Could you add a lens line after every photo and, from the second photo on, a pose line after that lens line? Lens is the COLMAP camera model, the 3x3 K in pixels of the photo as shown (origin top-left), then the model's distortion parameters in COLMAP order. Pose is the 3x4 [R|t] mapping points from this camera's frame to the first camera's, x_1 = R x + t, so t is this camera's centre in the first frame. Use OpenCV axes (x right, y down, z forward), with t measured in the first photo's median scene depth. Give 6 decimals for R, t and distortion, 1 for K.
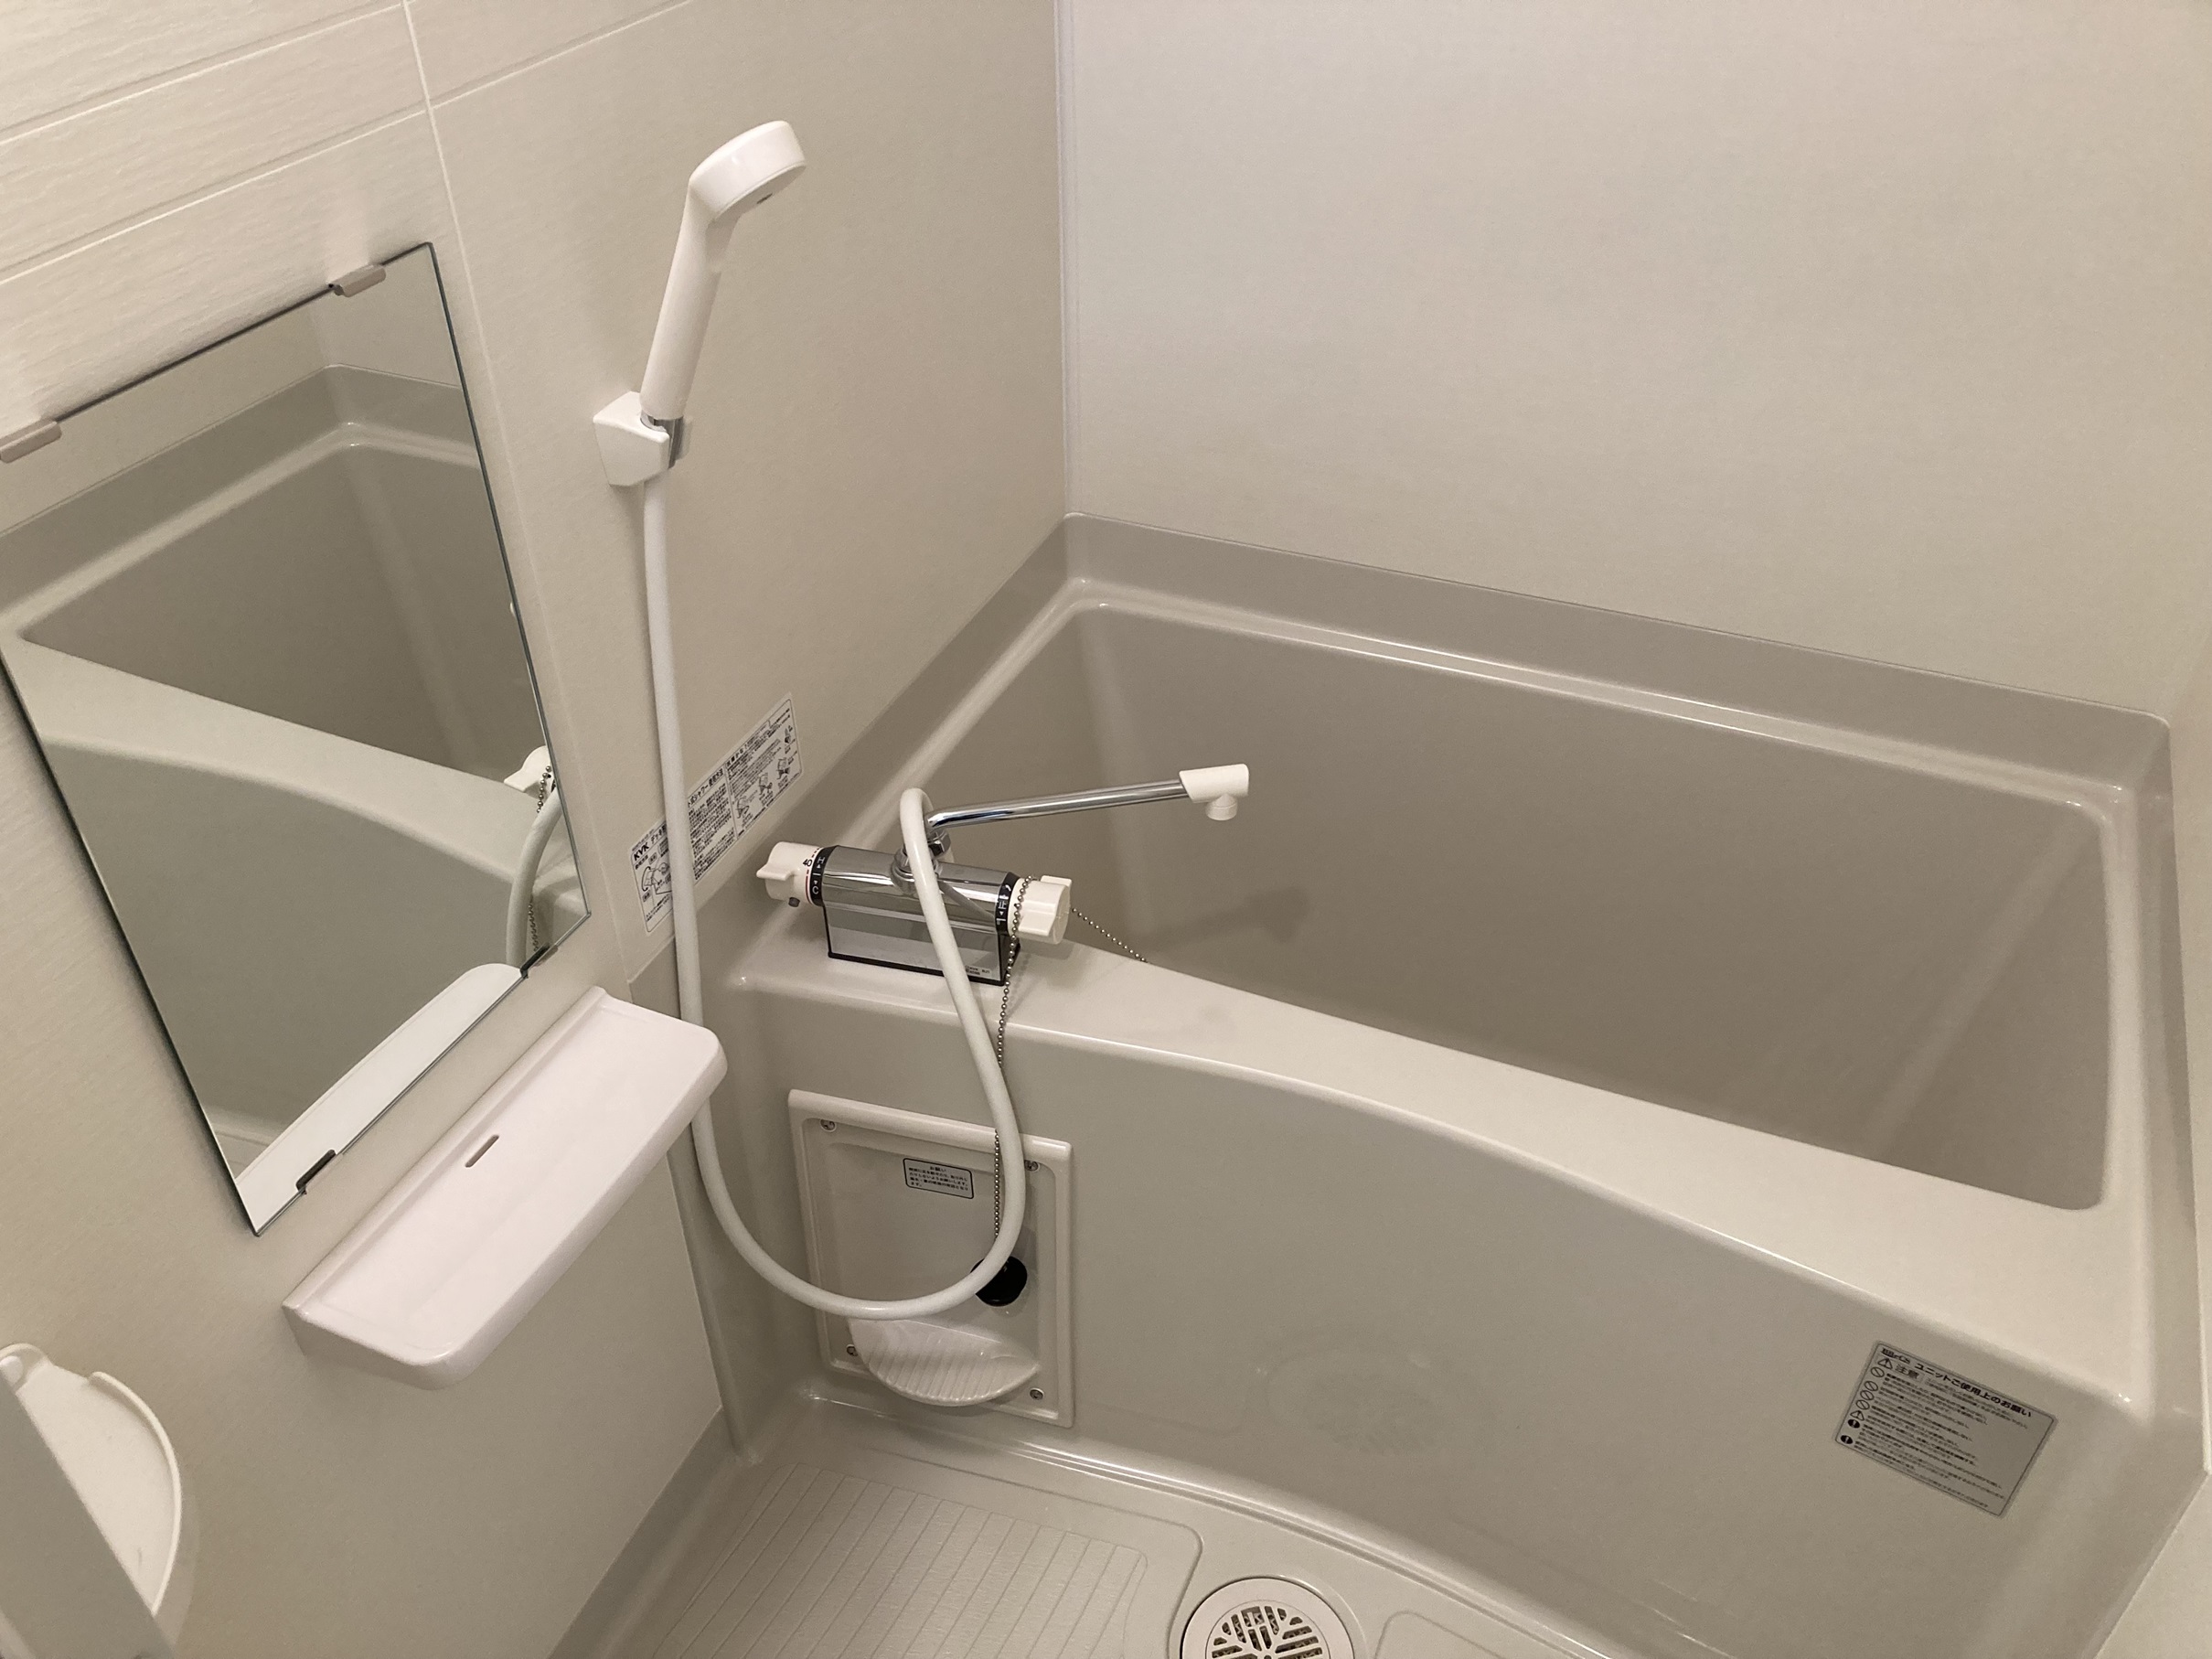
lens RADIAL K [[1825.0, 0, 1104.2], [0, 1825.0, 834.1], [0, 0, 1]] dist [-0.002754, 0.004476]
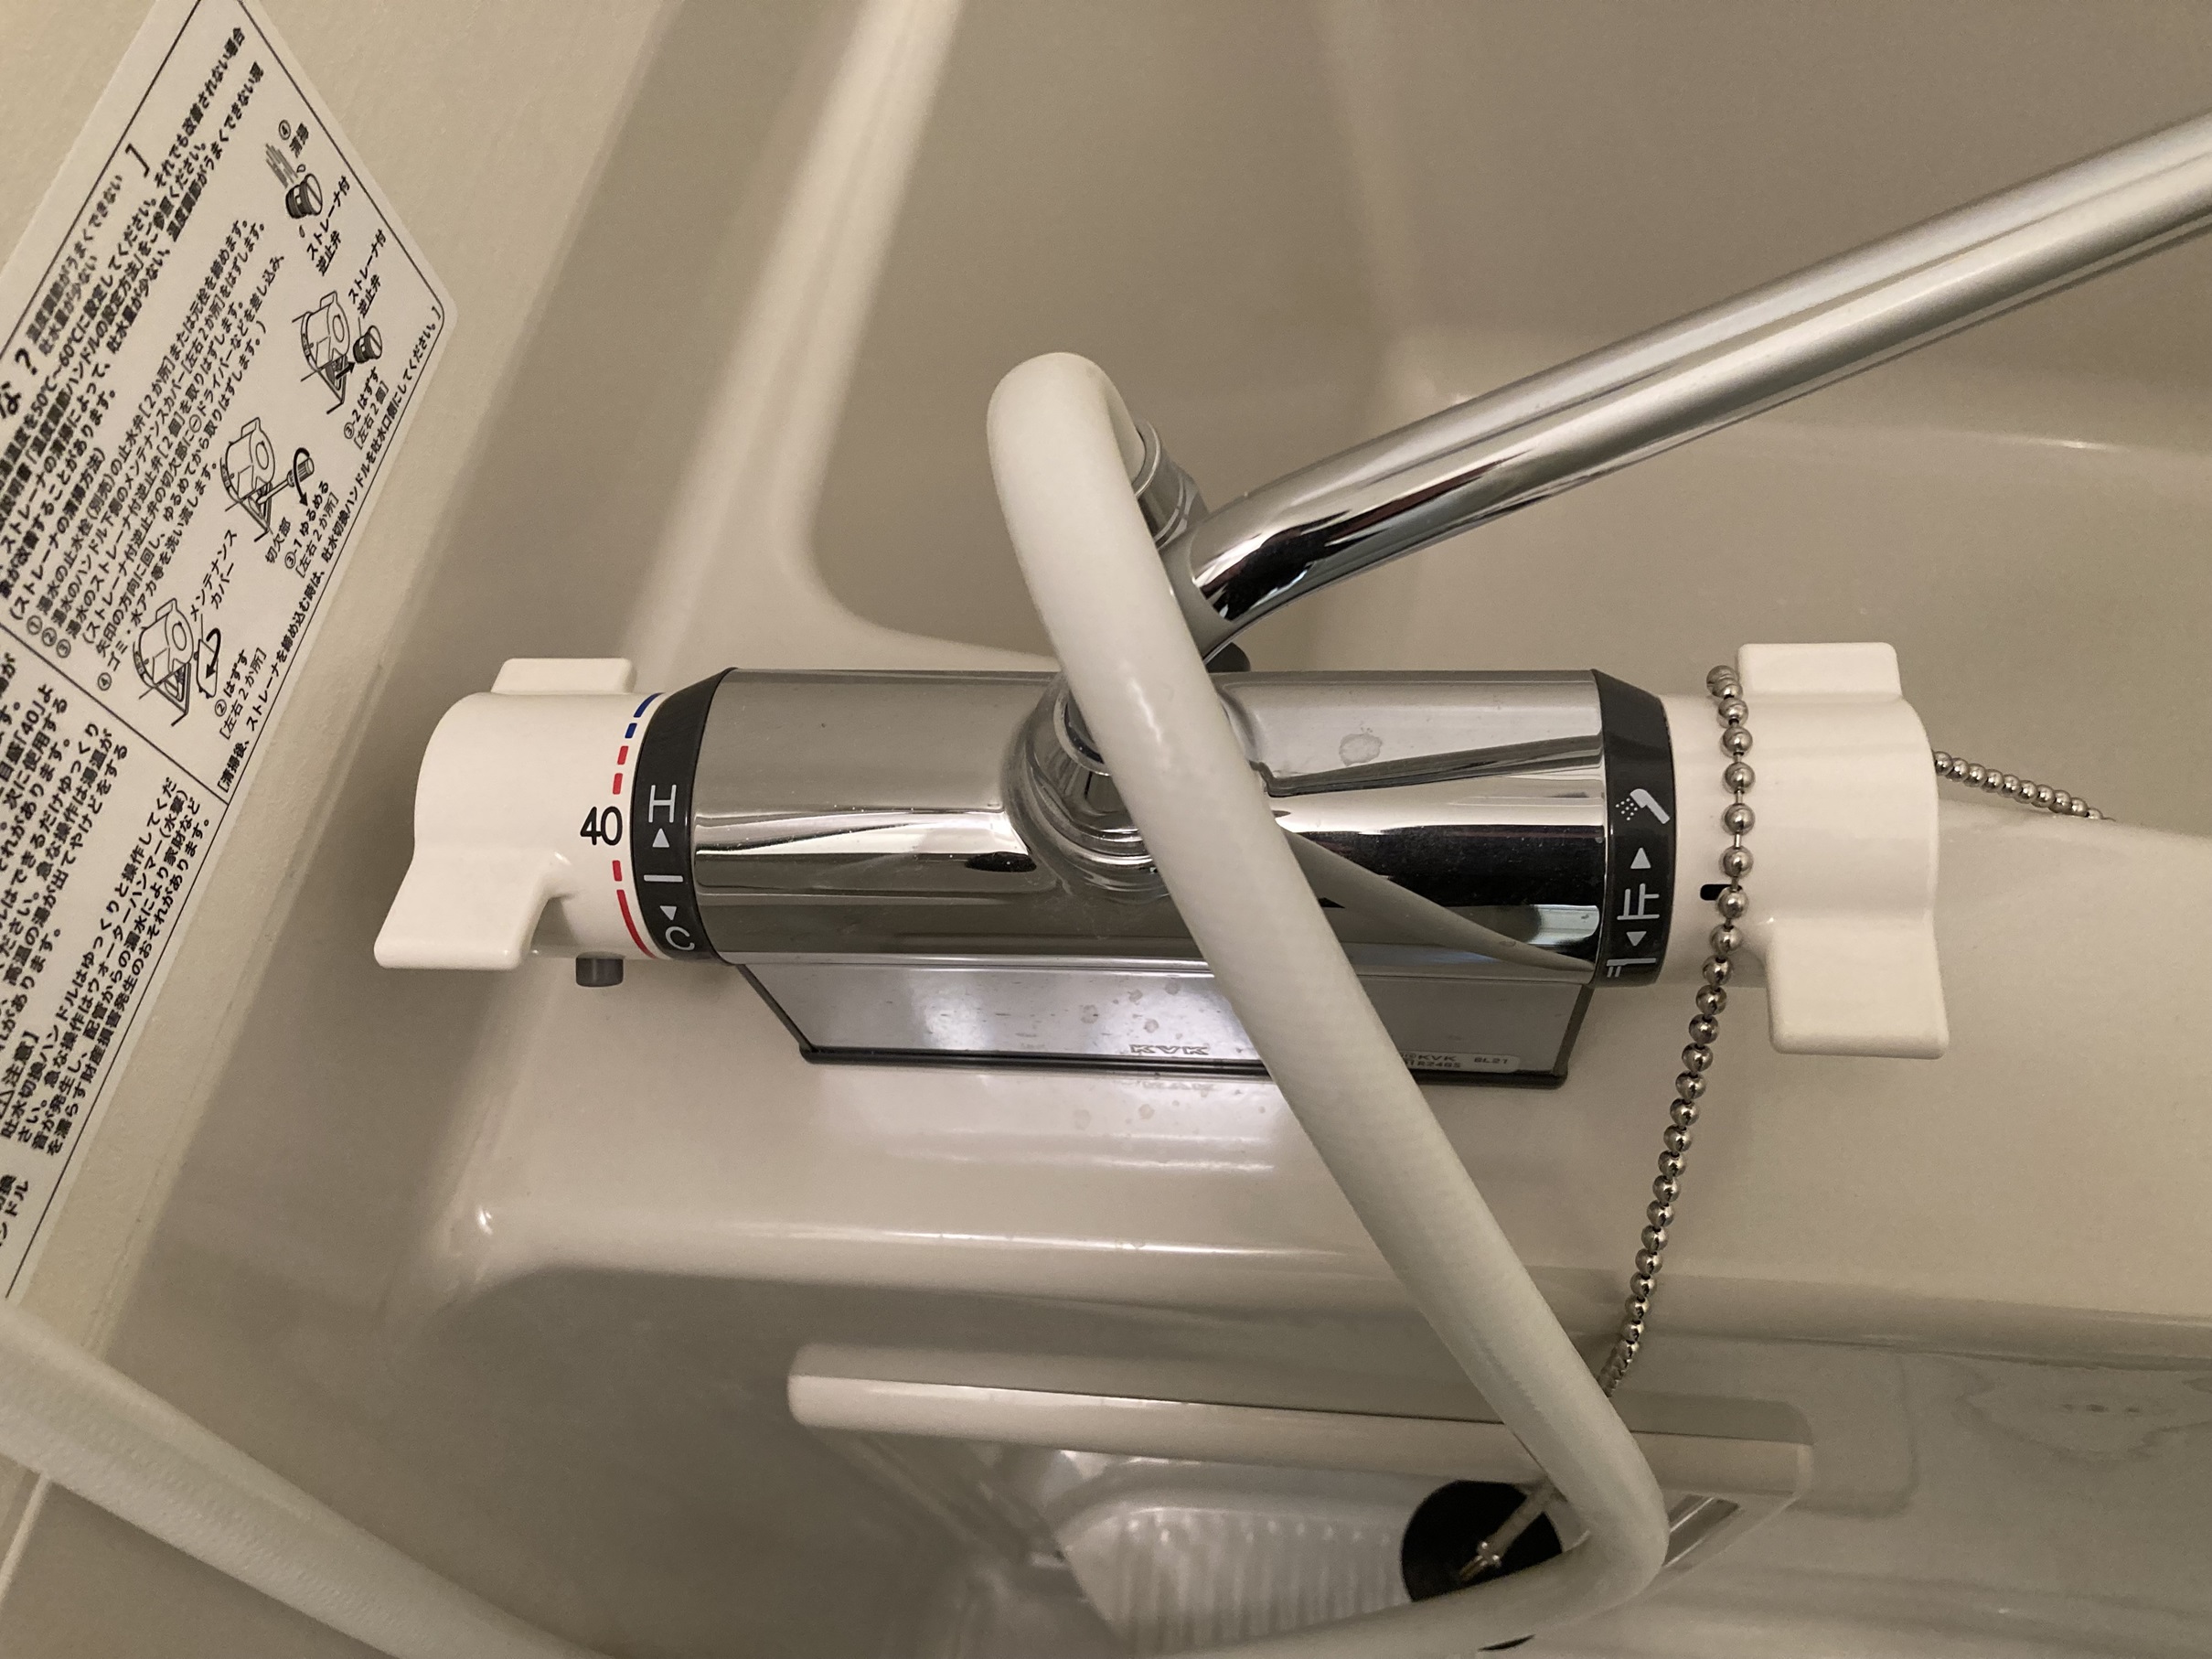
lens RADIAL K [[1825.0, 0, 1099.9], [0, 1825.0, 822.7], [0, 0, 1]] dist [-0.002754, 0.004476]
pose [[0.975527, -0.219875, 0.001102, -0.107815], [0.197110, 0.876721, 0.438757, -0.063414], [-0.097438, -0.427802, 0.898605, 0.805446]]
